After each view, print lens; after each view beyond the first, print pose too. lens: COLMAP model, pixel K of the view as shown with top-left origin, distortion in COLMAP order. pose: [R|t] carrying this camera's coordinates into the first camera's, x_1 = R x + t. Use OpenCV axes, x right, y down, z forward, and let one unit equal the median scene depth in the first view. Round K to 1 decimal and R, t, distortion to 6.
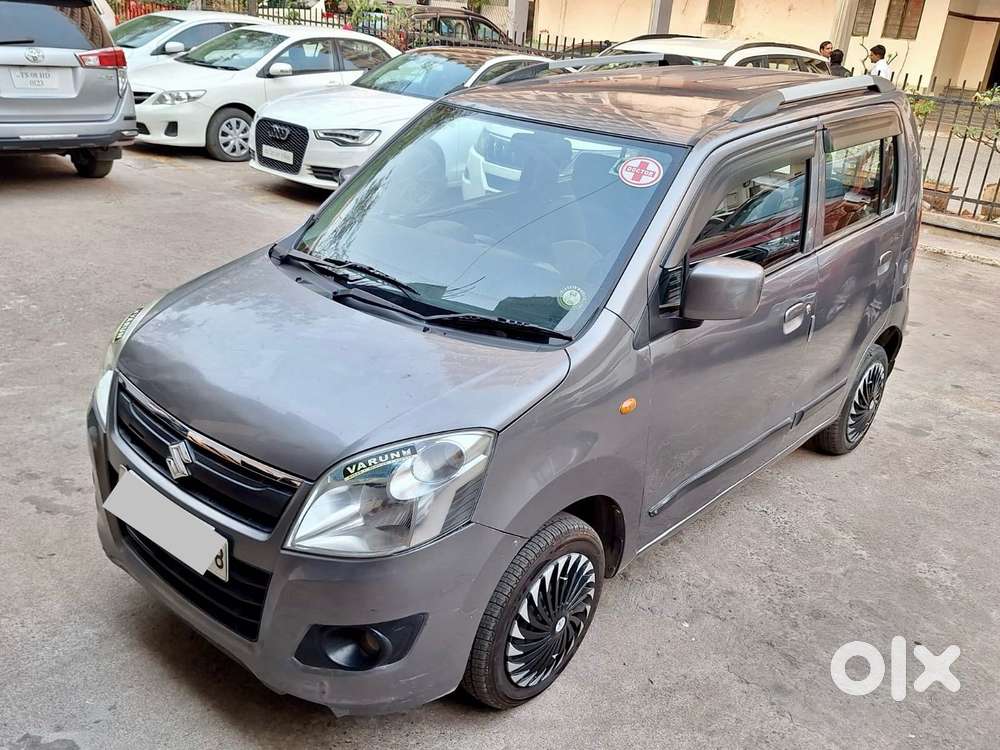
lens RADIAL K [[890.4, 0, 499.7], [0, 890.4, 379.6], [0, 0, 1]] dist [0.084748, -0.116341]
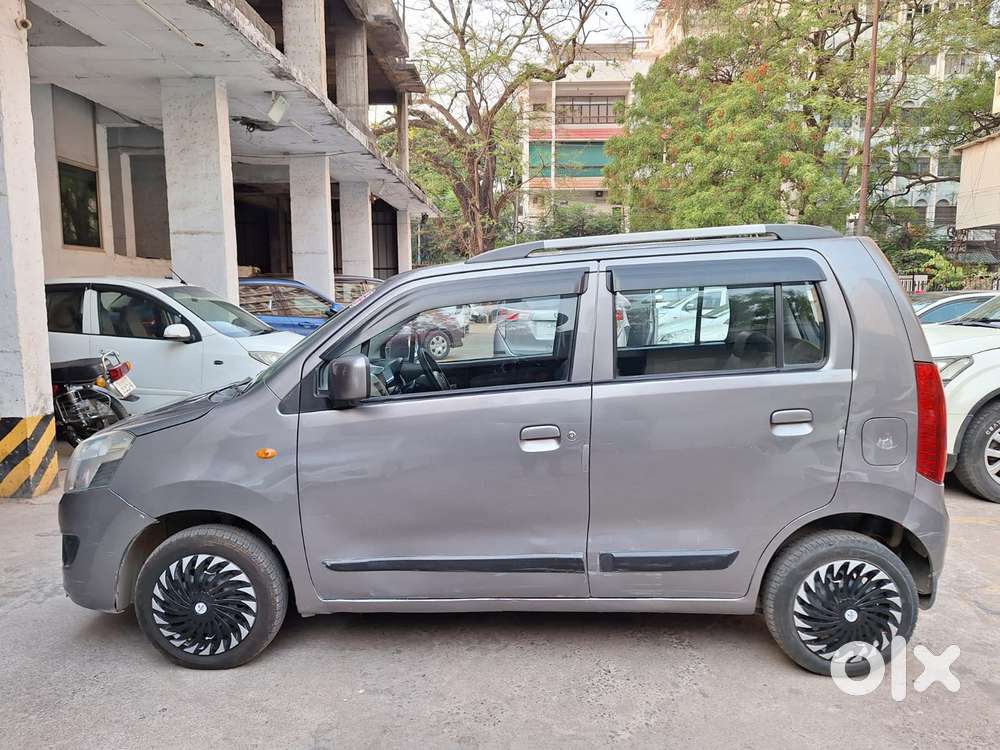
lens RADIAL K [[741.4, 0, 500.0], [0, 741.4, 375.0], [0, 0, 1]] dist [0.055597, -0.054239]
pose [[0.633326, 0.001578, -0.773883, 1.185473], [-0.238880, 0.951564, -0.193554, 0.046581], [0.736094, 0.307448, 0.603027, 0.517869]]
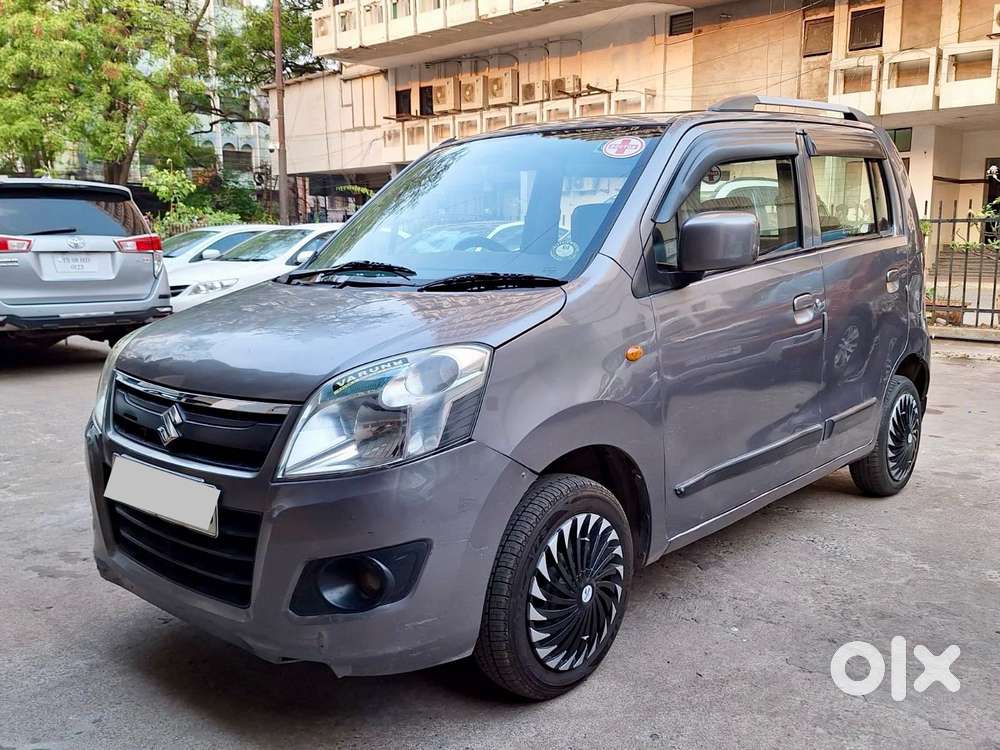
lens RADIAL K [[883.9, 0, 500.0], [0, 883.9, 375.0], [0, 0, 1]] dist [0.088729, -0.122624]
pose [[0.995850, -0.085664, -0.030725, 0.025584], [0.075899, 0.968049, -0.239001, 0.256631], [0.050217, 0.235677, 0.970533, 0.067901]]
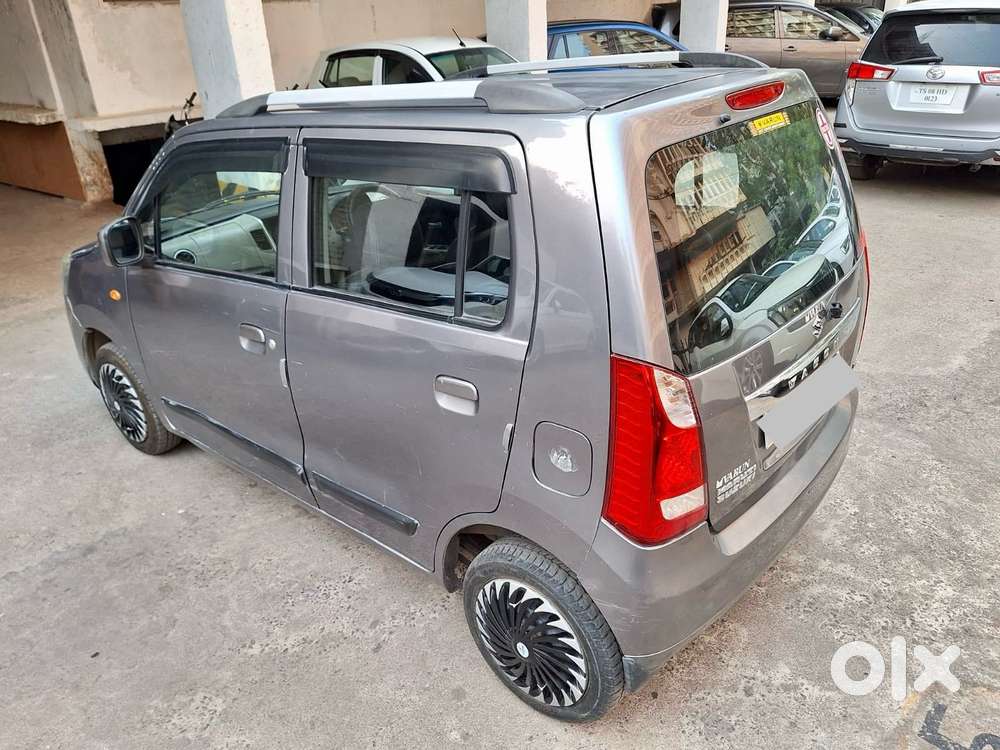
lens RADIAL K [[741.4, 0, 500.0], [0, 741.4, 375.0], [0, 0, 1]] dist [0.055597, -0.054239]
pose [[0.020173, 0.361239, -0.932255, 1.312065], [-0.337074, 0.880311, 0.333817, -0.469002], [0.941262, 0.307505, 0.139523, 1.407868]]
